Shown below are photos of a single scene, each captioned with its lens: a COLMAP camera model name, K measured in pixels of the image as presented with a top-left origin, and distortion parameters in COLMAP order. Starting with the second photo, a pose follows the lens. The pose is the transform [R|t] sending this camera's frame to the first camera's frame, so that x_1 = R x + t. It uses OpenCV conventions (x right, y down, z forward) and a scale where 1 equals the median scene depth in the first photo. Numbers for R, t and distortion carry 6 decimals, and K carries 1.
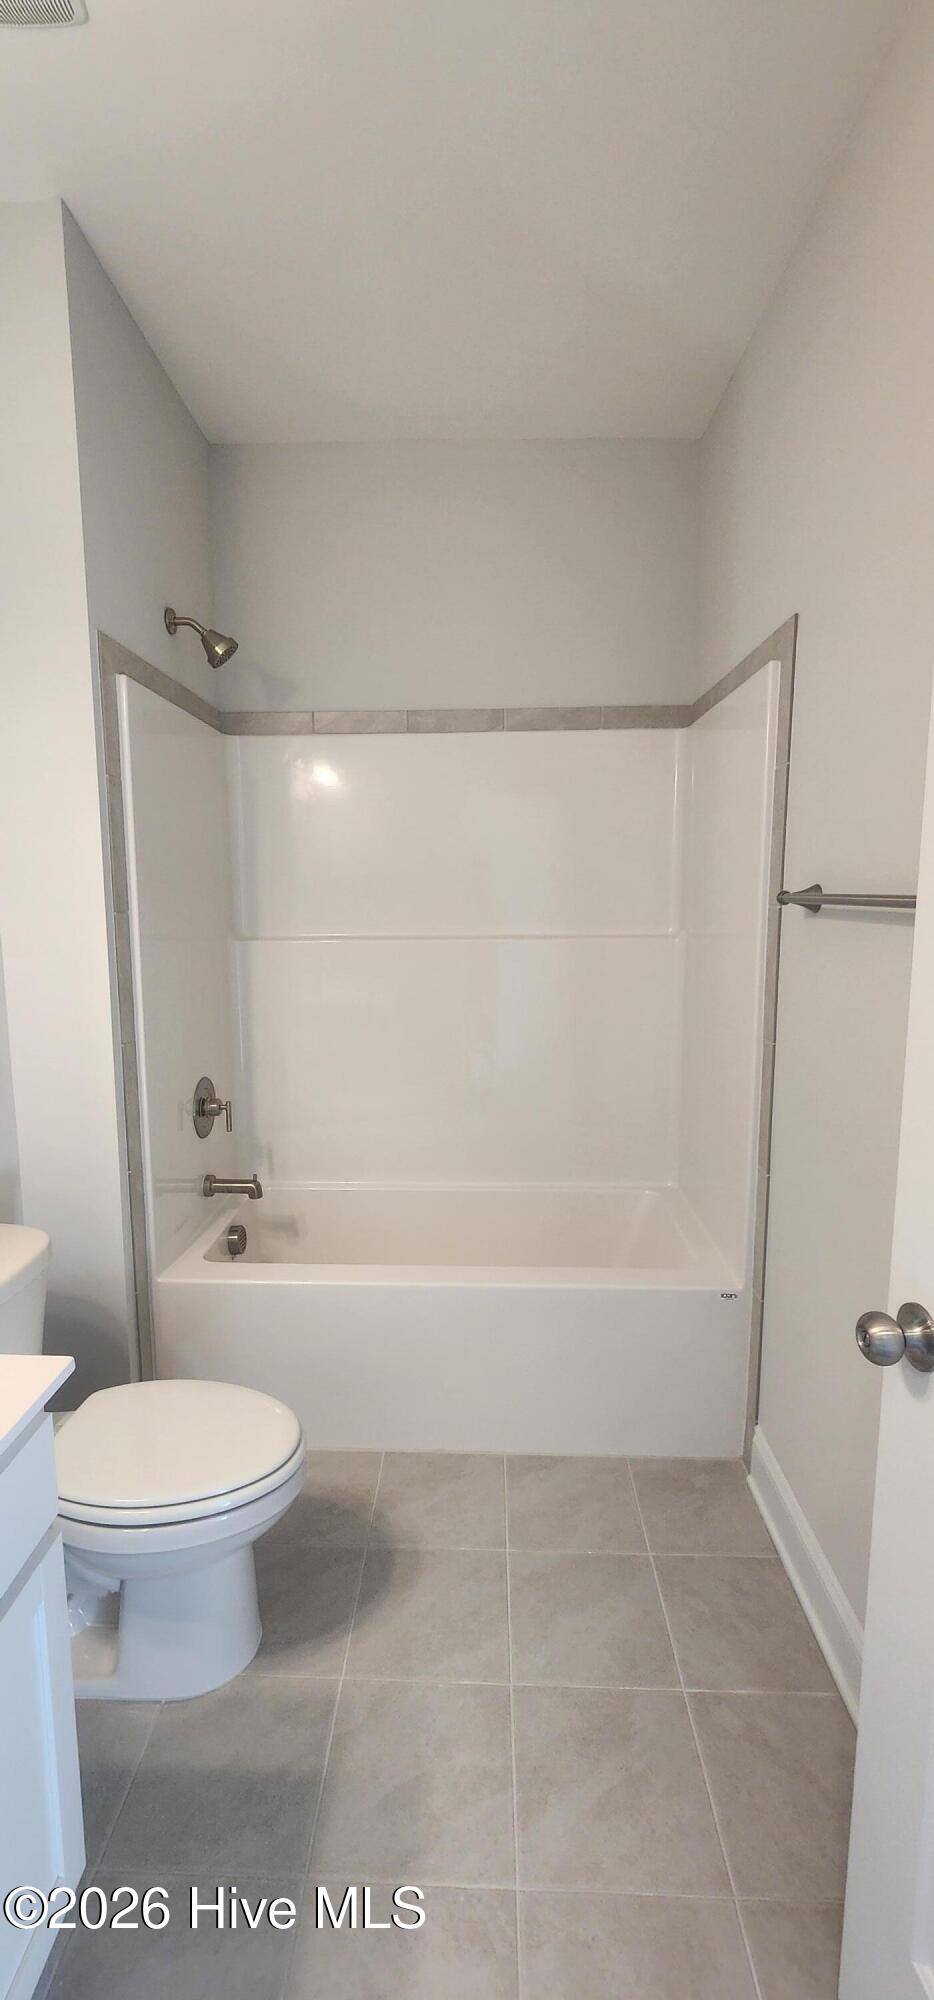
lens RADIAL K [[823.0, 0, 456.3], [0, 823.0, 999.8], [0, 0, 1]] dist [-0.001319, 0.001101]
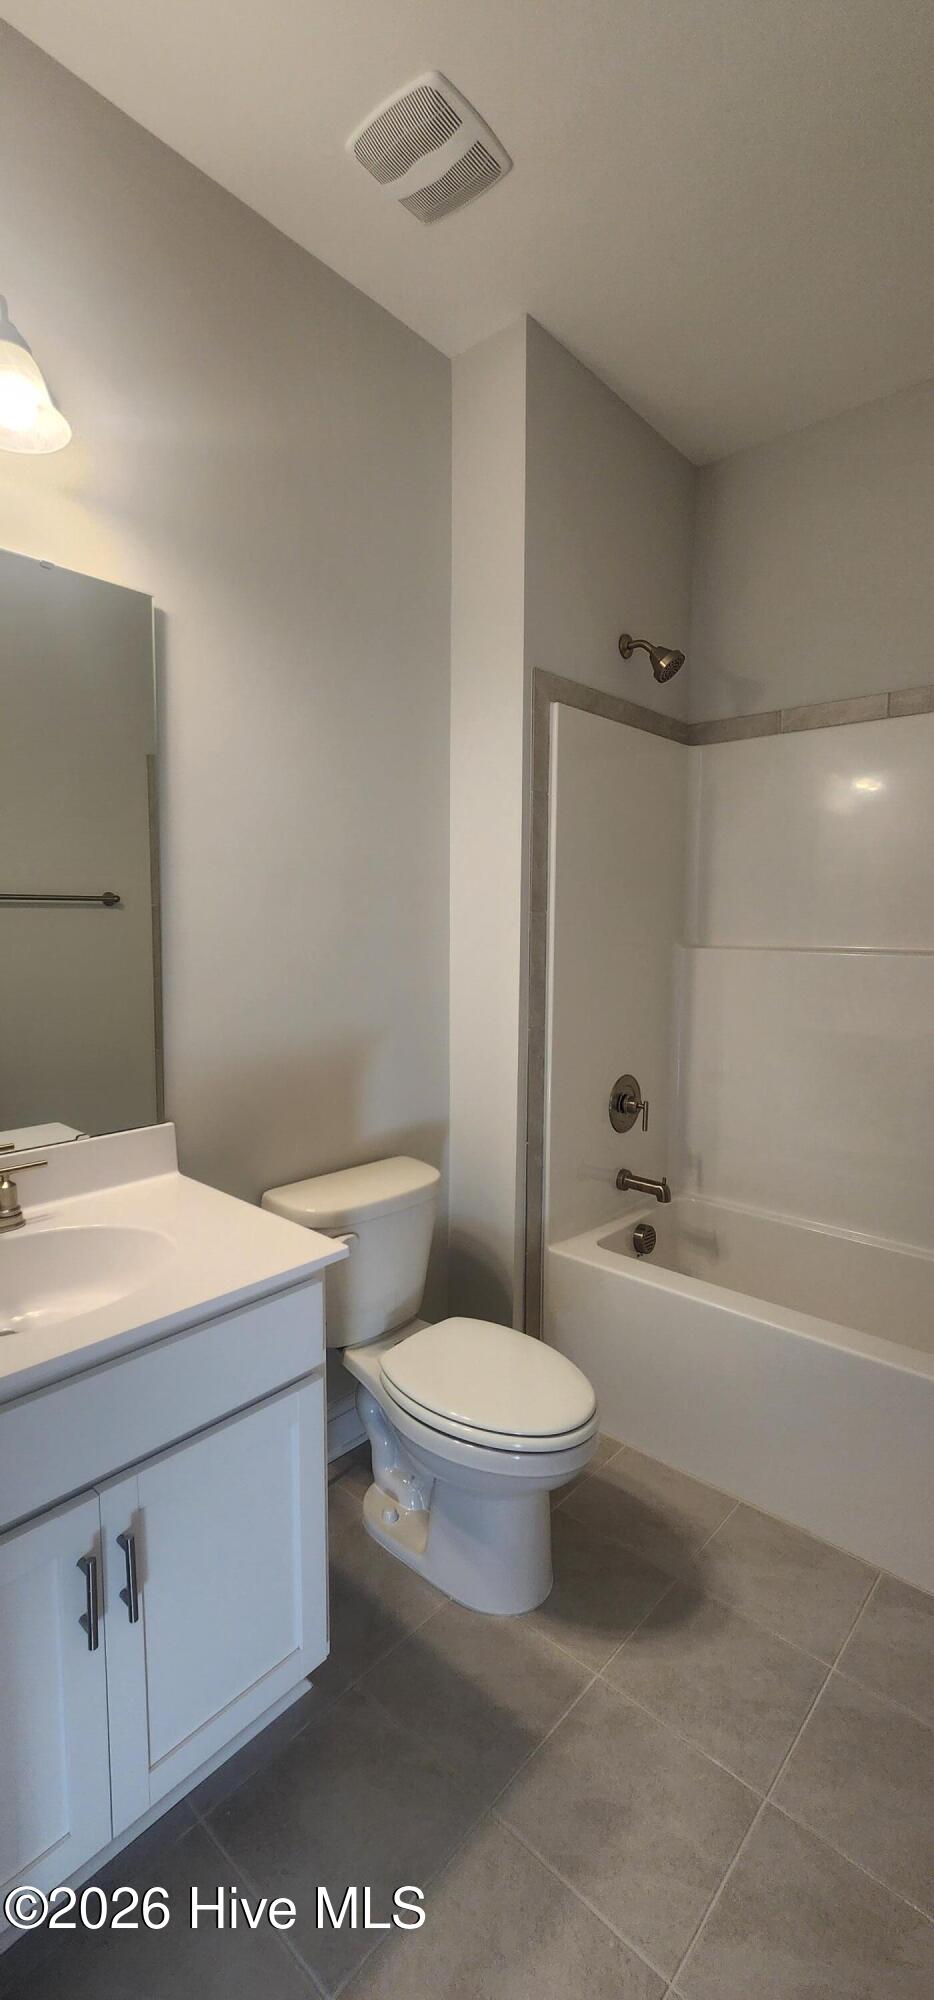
lens RADIAL K [[823.0, 0, 448.8], [0, 823.0, 1000.6], [0, 0, 1]] dist [-0.001319, 0.001101]
pose [[0.762561, 0.073683, -0.642707, 0.215862], [-0.094046, 0.995565, 0.002554, 0.022287], [0.640044, 0.058496, 0.766108, 0.057210]]
